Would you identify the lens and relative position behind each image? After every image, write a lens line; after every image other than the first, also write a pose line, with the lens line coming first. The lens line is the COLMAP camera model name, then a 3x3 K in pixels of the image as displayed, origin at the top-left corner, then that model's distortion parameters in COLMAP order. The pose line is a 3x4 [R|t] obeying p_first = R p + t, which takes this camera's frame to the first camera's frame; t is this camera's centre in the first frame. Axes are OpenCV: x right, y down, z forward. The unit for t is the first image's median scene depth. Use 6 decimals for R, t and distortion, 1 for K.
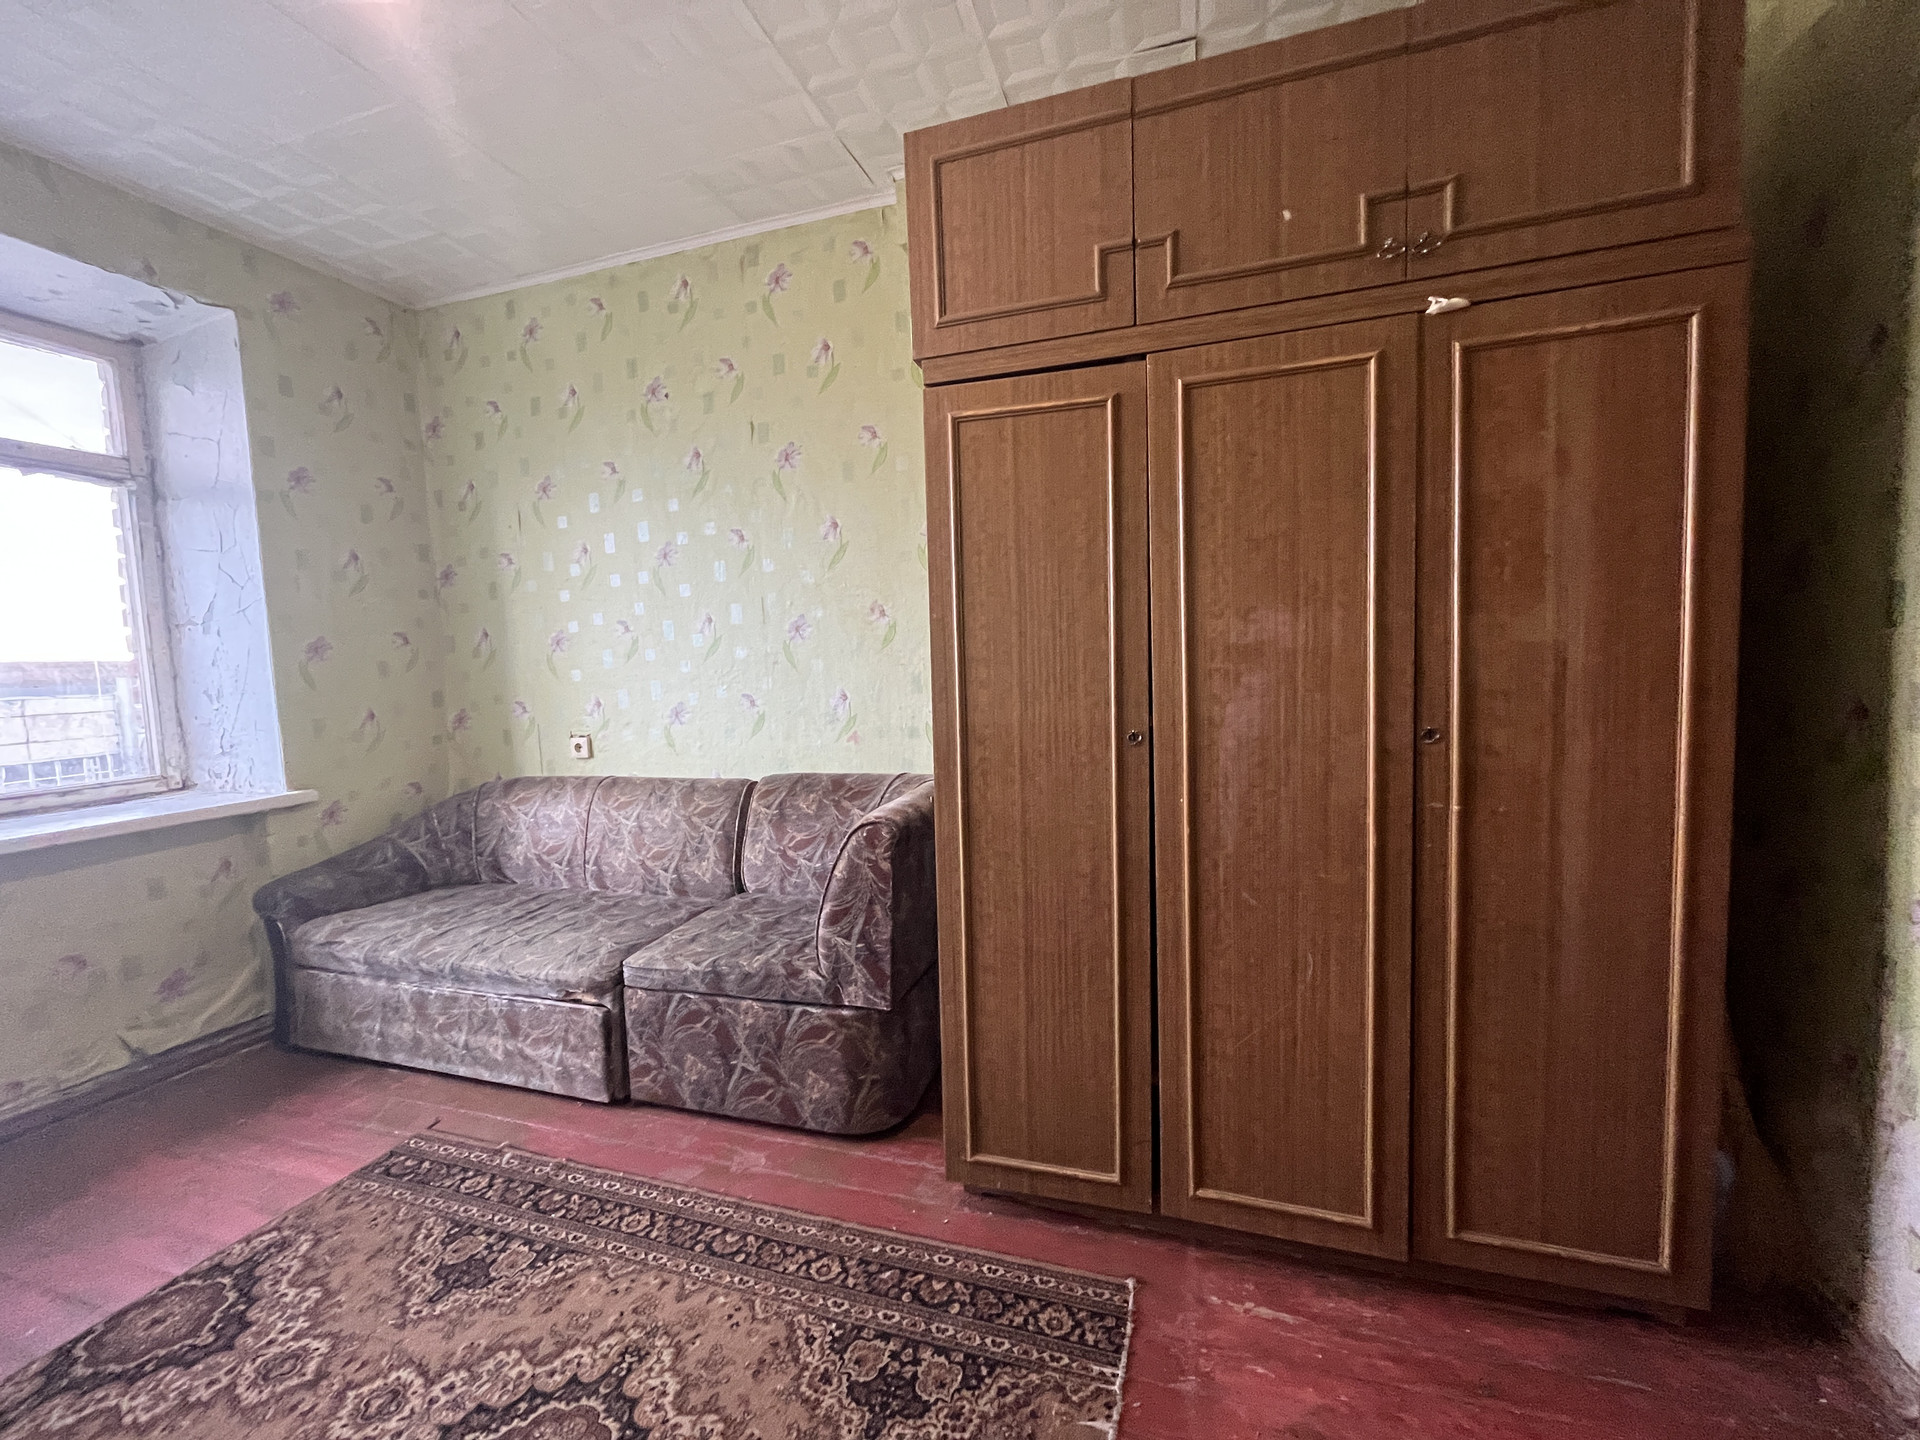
lens RADIAL K [[772.9, 0, 958.0], [0, 772.9, 721.4], [0, 0, 1]] dist [0.000863, 0.000106]
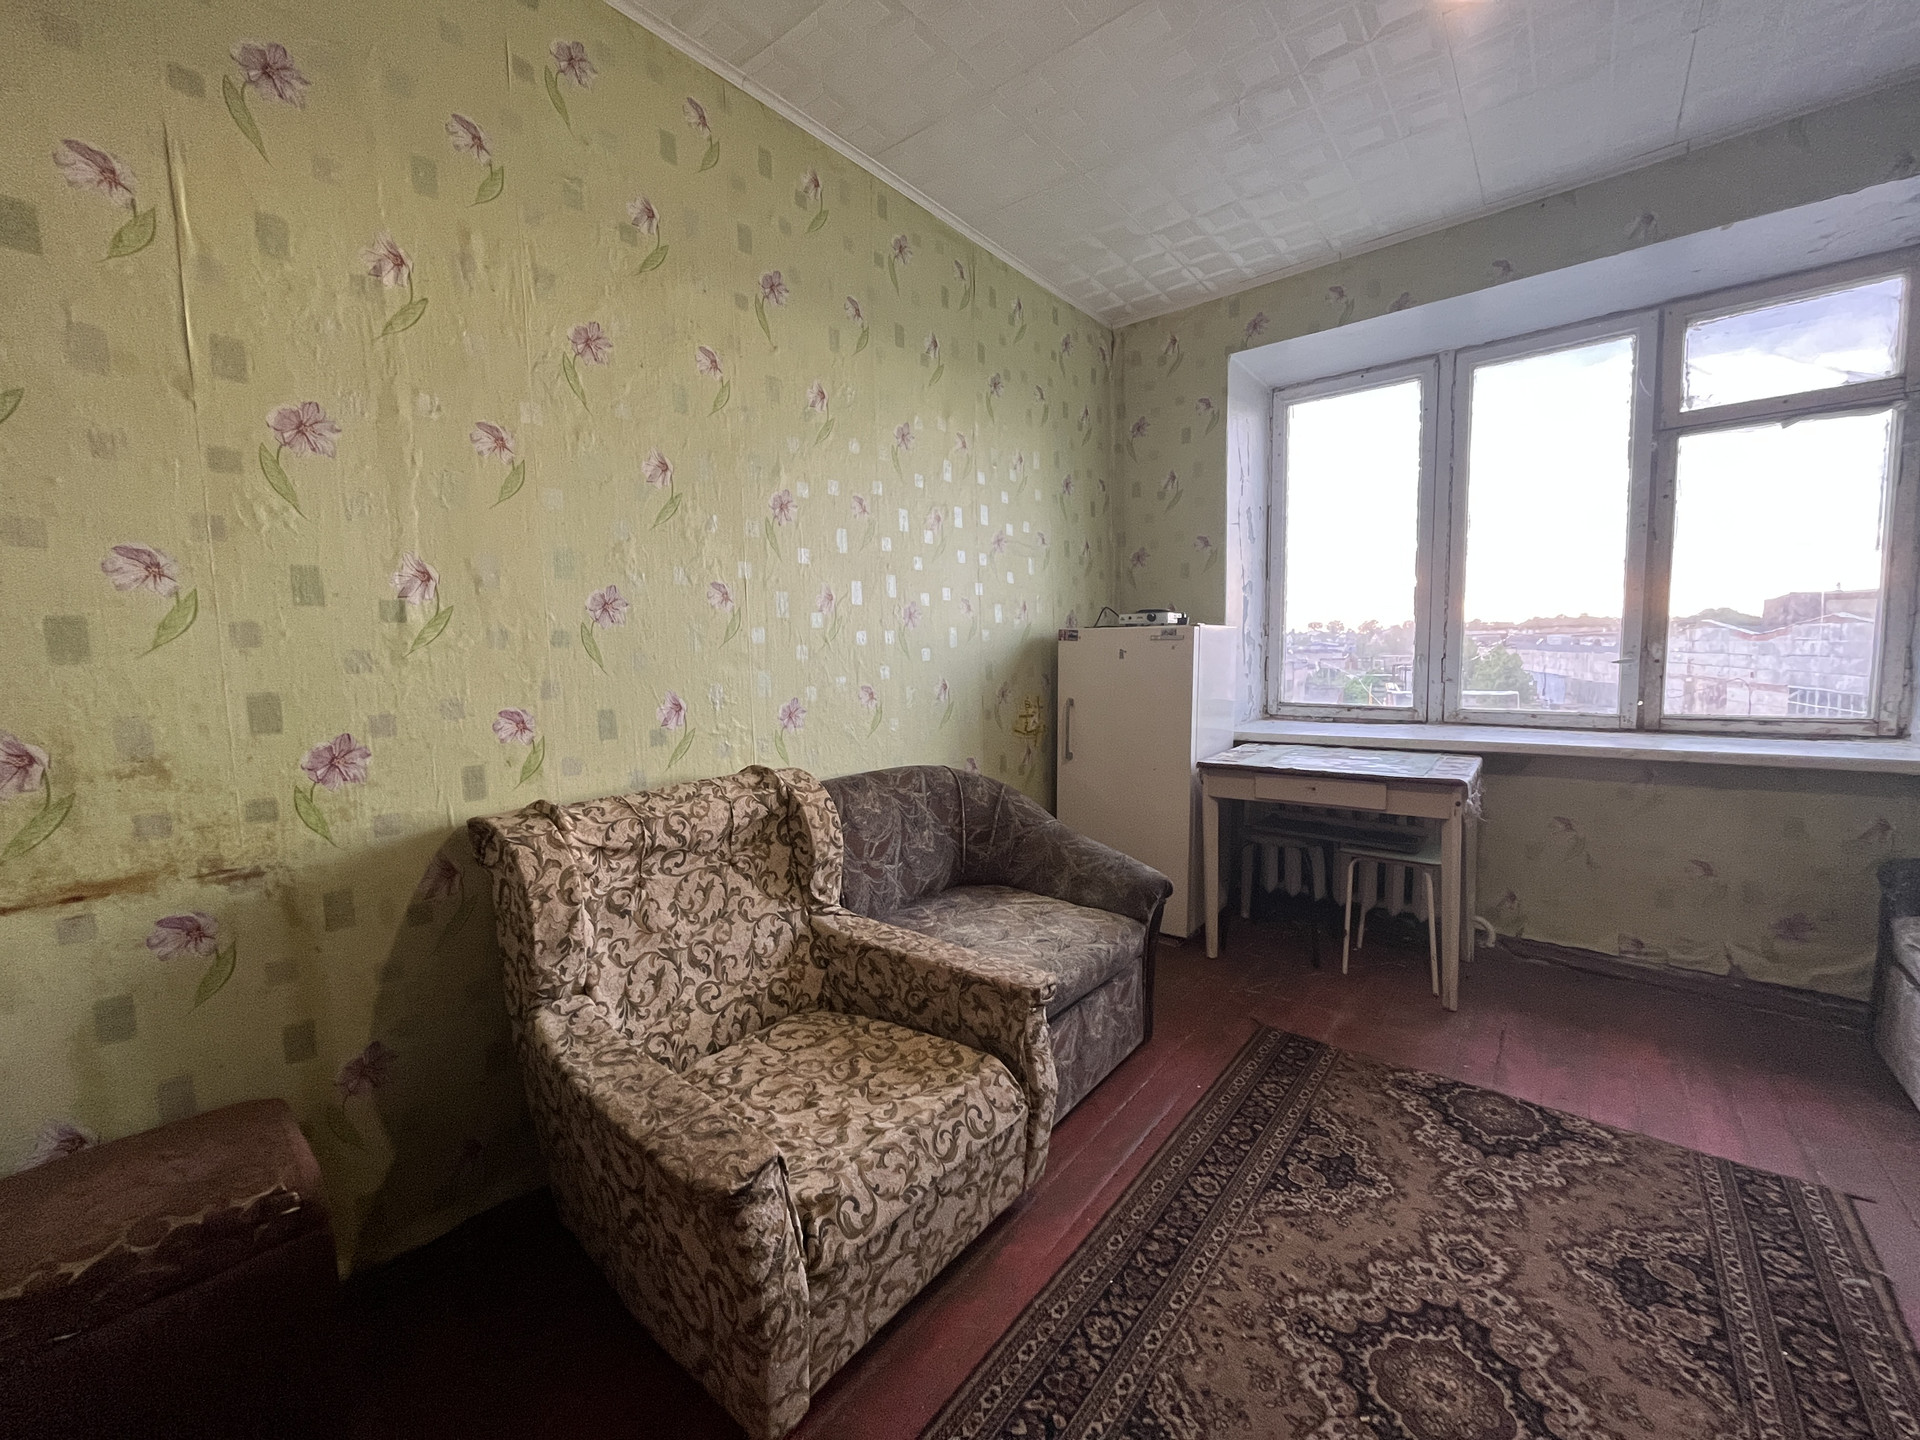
lens RADIAL K [[772.9, 0, 955.3], [0, 772.9, 721.3], [0, 0, 1]] dist [0.000863, 0.000106]
pose [[-0.362418, 0.125937, -0.923468, 0.455796], [-0.031141, 0.988639, 0.147046, -0.058850], [0.931495, 0.082050, -0.354379, 0.561296]]
